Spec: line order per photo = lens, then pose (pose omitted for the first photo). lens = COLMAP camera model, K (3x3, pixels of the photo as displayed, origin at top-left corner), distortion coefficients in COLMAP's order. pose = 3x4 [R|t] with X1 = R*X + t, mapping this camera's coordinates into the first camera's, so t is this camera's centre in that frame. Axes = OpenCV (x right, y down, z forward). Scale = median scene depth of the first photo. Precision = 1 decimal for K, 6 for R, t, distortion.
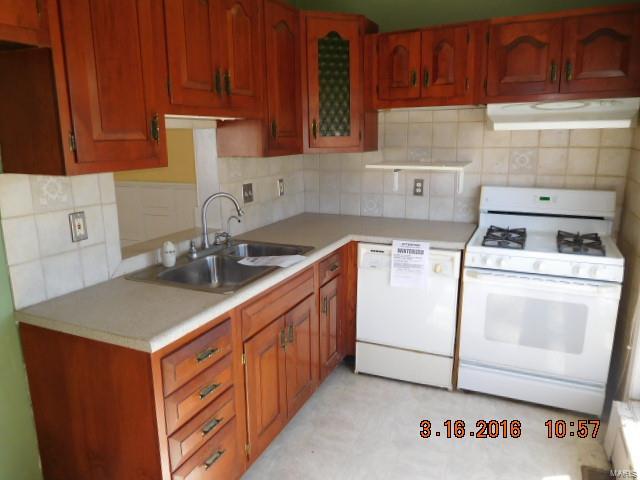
lens RADIAL K [[481.7, 0, 305.5], [0, 481.7, 242.7], [0, 0, 1]] dist [0.008987, -0.013523]
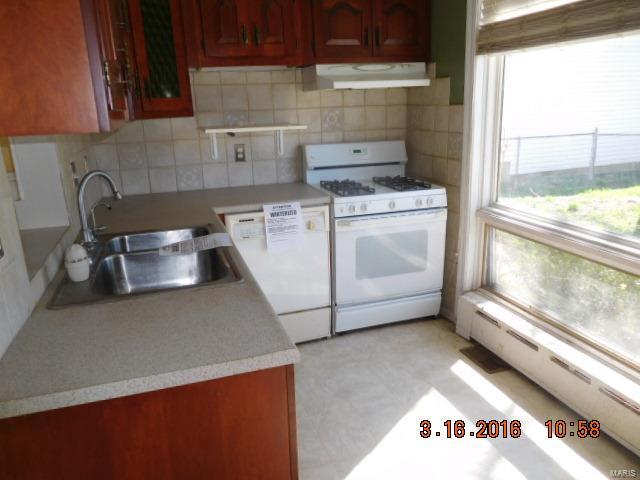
lens RADIAL K [[481.7, 0, 319.8], [0, 481.7, 241.0], [0, 0, 1]] dist [0.008987, -0.013523]
pose [[0.726406, -0.195657, 0.658827, -0.374333], [0.174327, 0.979724, 0.098748, -0.010727], [-0.664789, 0.043121, 0.745785, 0.214408]]
